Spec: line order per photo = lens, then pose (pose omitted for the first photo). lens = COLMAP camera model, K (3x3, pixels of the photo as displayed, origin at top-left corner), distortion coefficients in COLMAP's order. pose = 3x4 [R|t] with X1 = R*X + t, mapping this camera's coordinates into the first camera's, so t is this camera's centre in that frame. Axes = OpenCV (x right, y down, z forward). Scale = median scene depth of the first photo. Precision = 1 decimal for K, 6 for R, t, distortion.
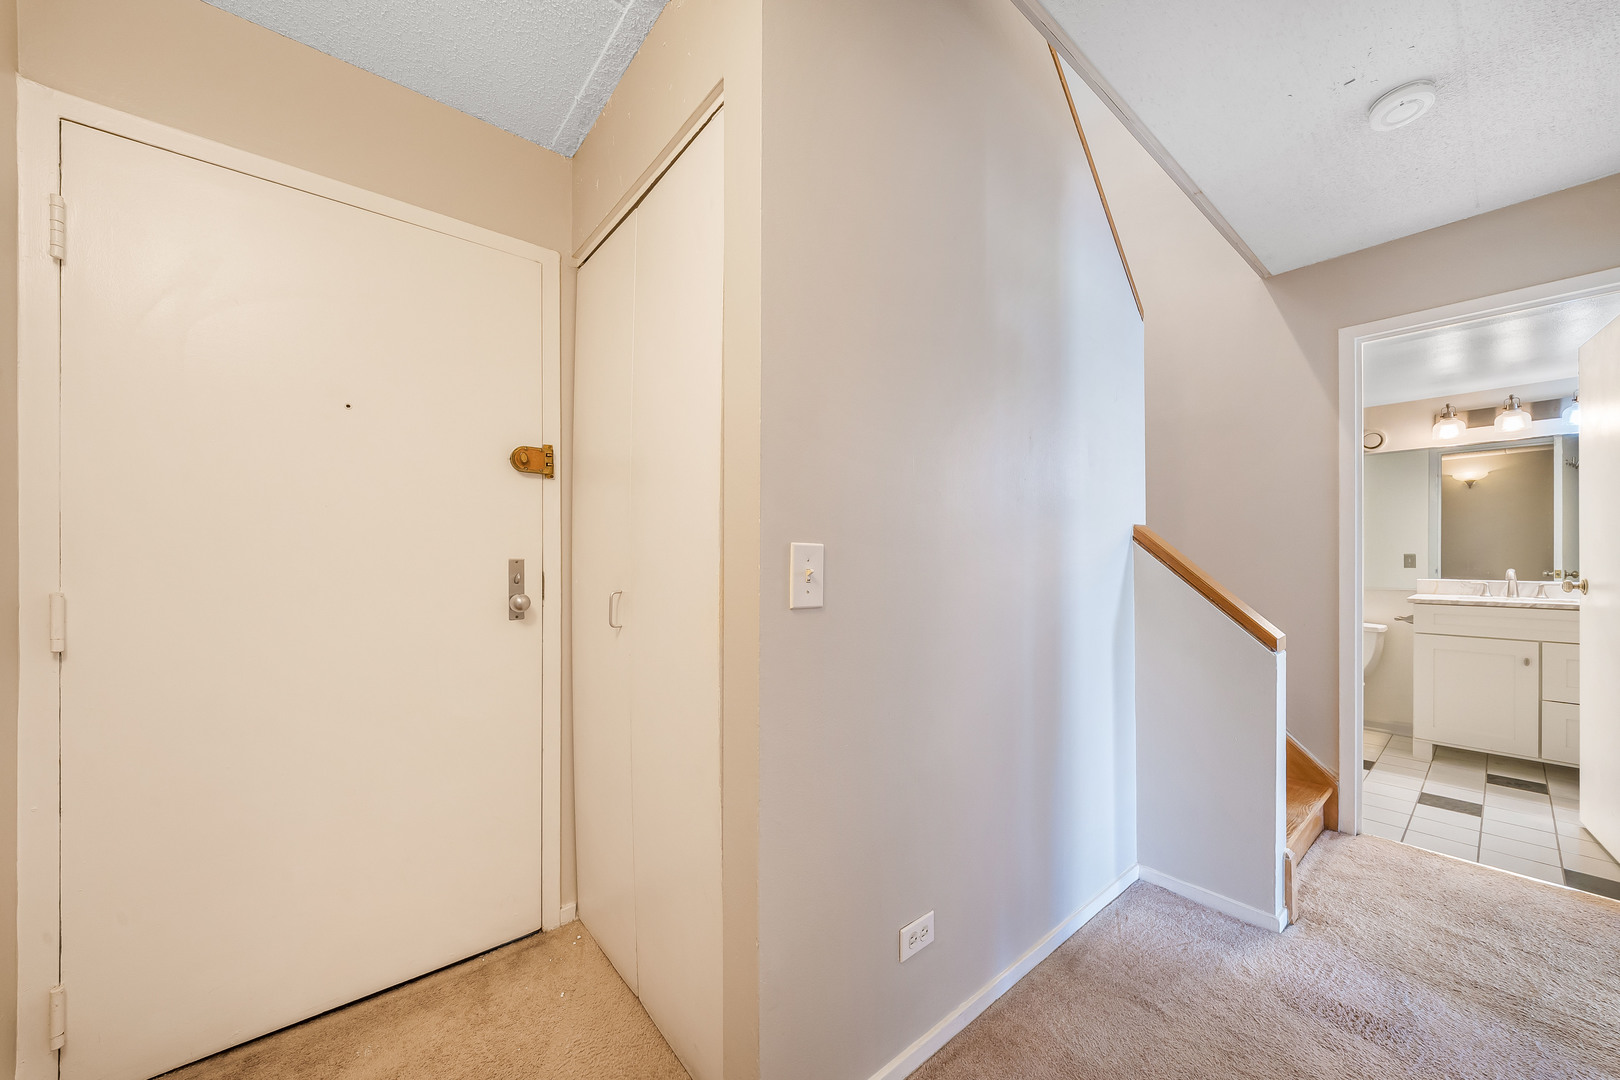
lens RADIAL K [[579.4, 0, 809.6], [0, 579.4, 548.1], [0, 0, 1]] dist [-0.011440, 0.000050]
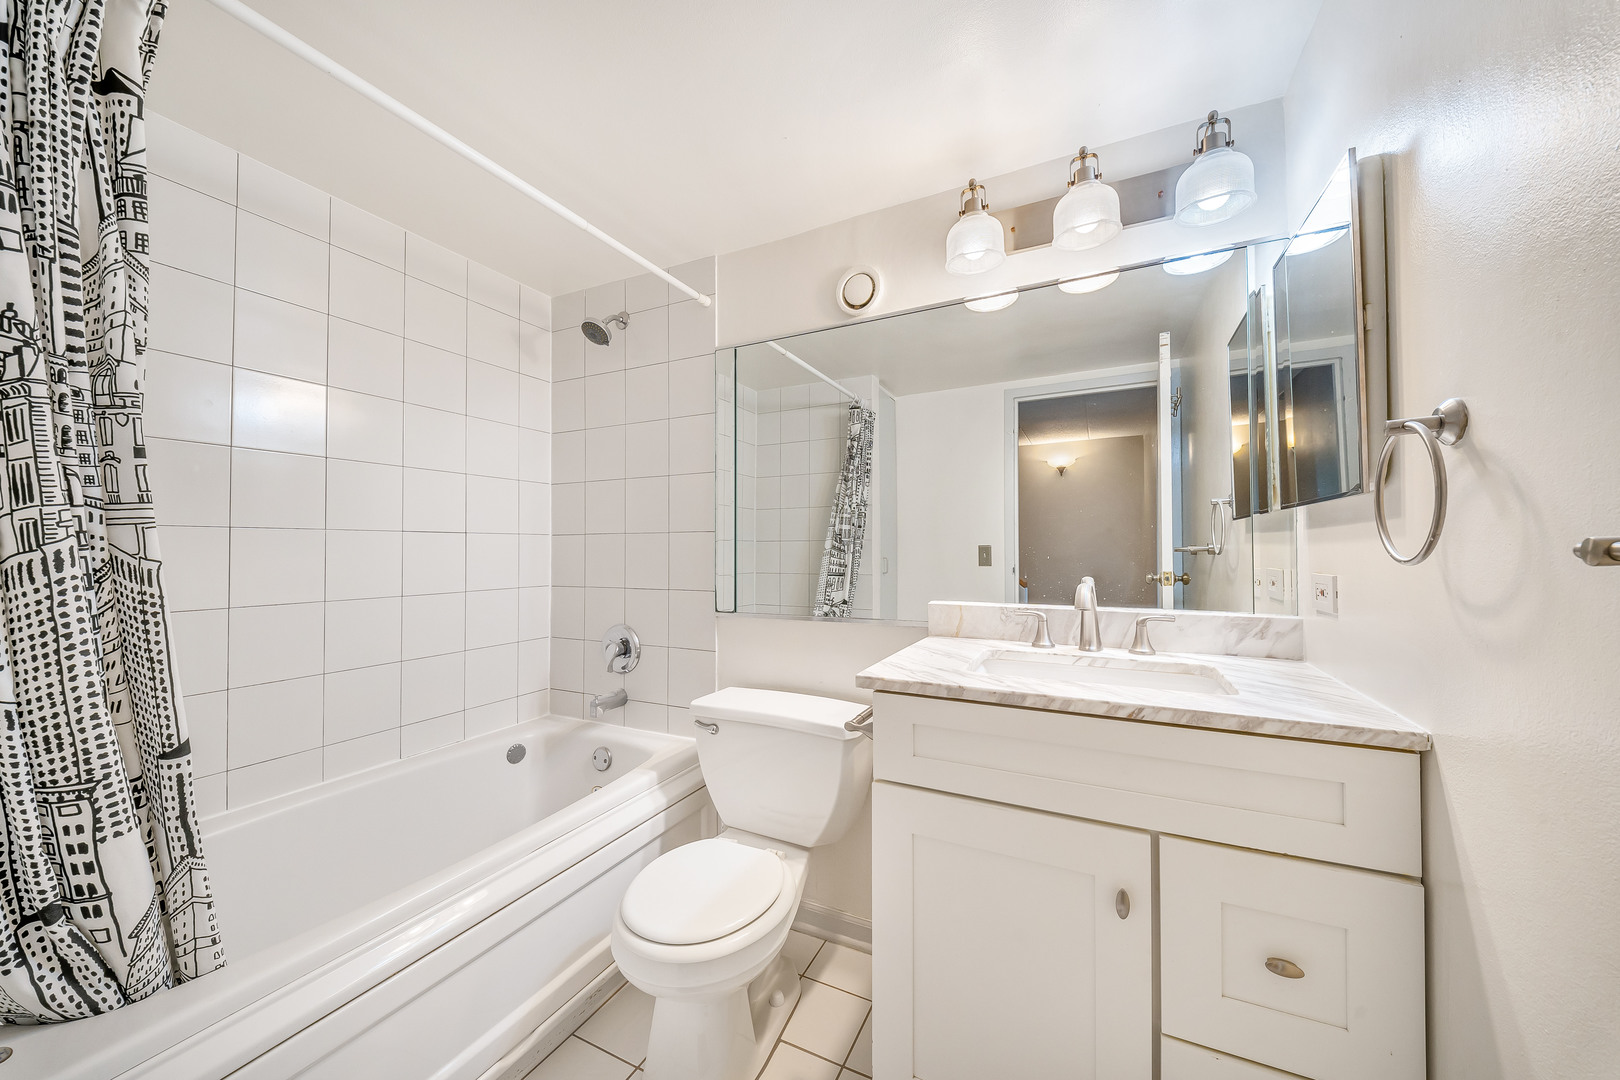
lens RADIAL K [[579.4, 0, 805.6], [0, 579.4, 538.5], [0, 0, 1]] dist [-0.011440, 0.000050]
pose [[0.913210, 0.000175, 0.407489, 0.882872], [0.006857, 0.999852, -0.015797, 0.013733], [-0.407431, 0.017220, 0.913074, 0.705987]]
